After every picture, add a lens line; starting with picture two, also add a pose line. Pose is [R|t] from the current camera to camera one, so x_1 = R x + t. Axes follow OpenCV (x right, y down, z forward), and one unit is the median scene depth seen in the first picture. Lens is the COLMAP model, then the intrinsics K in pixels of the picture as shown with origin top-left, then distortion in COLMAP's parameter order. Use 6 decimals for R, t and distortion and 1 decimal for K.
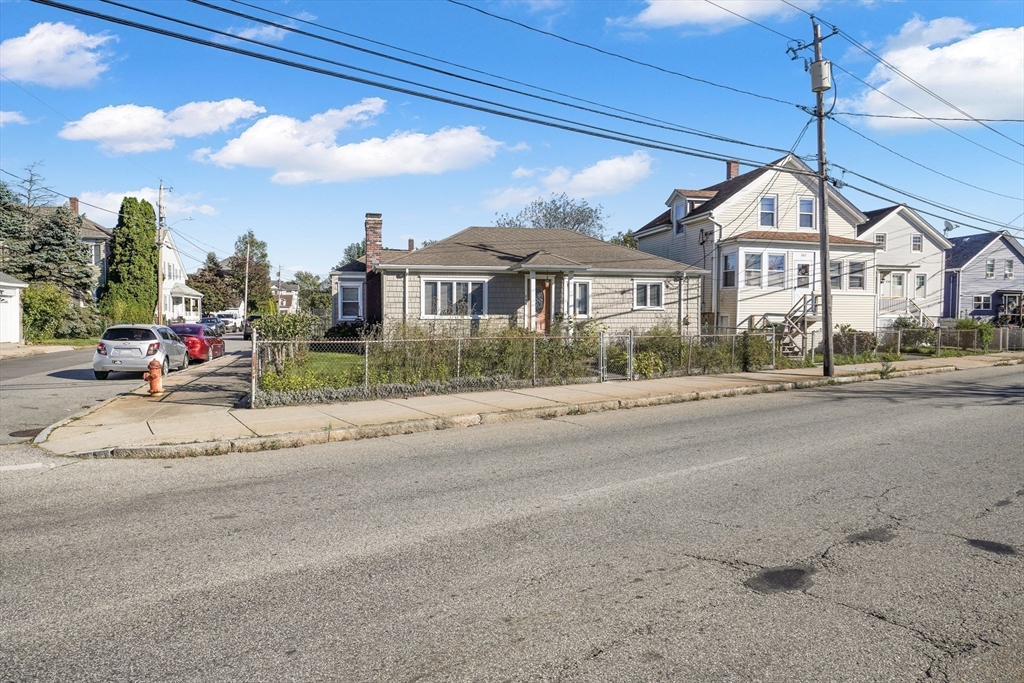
lens RADIAL K [[695.6, 0, 512.0], [0, 695.6, 341.5], [0, 0, 1]] dist [-0.001736, -0.000104]
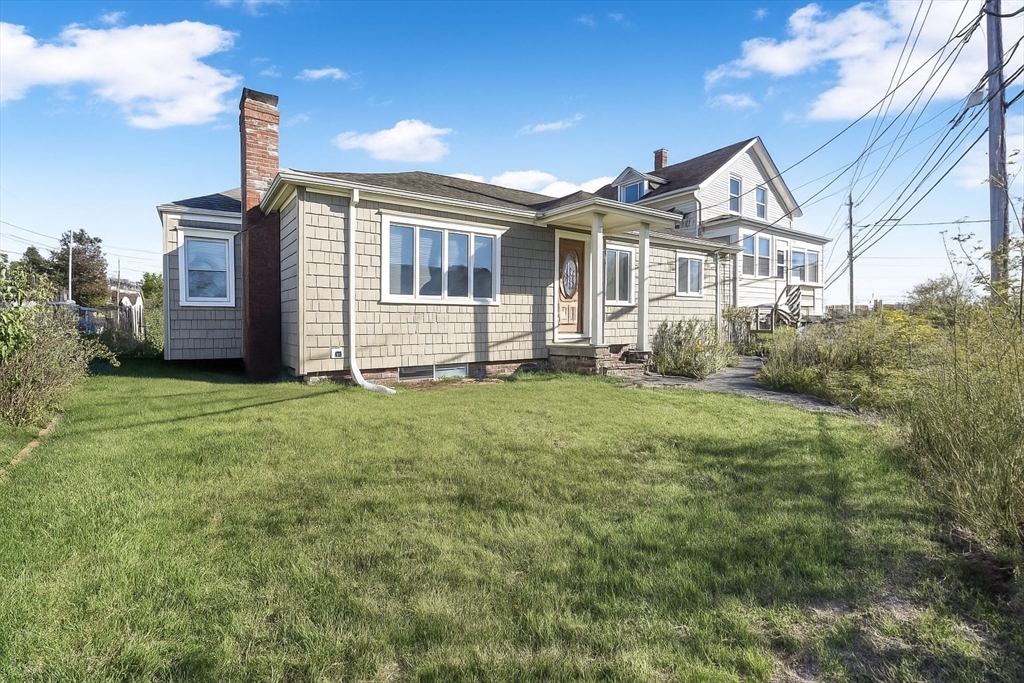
lens RADIAL K [[456.7, 0, 512.5], [0, 456.7, 332.4], [0, 0, 1]] dist [-0.009722, -0.000225]
pose [[0.929027, -0.009185, 0.369899, -0.159498], [0.008470, 0.999958, 0.003555, -0.011131], [-0.369916, -0.000170, 0.929065, 0.653941]]
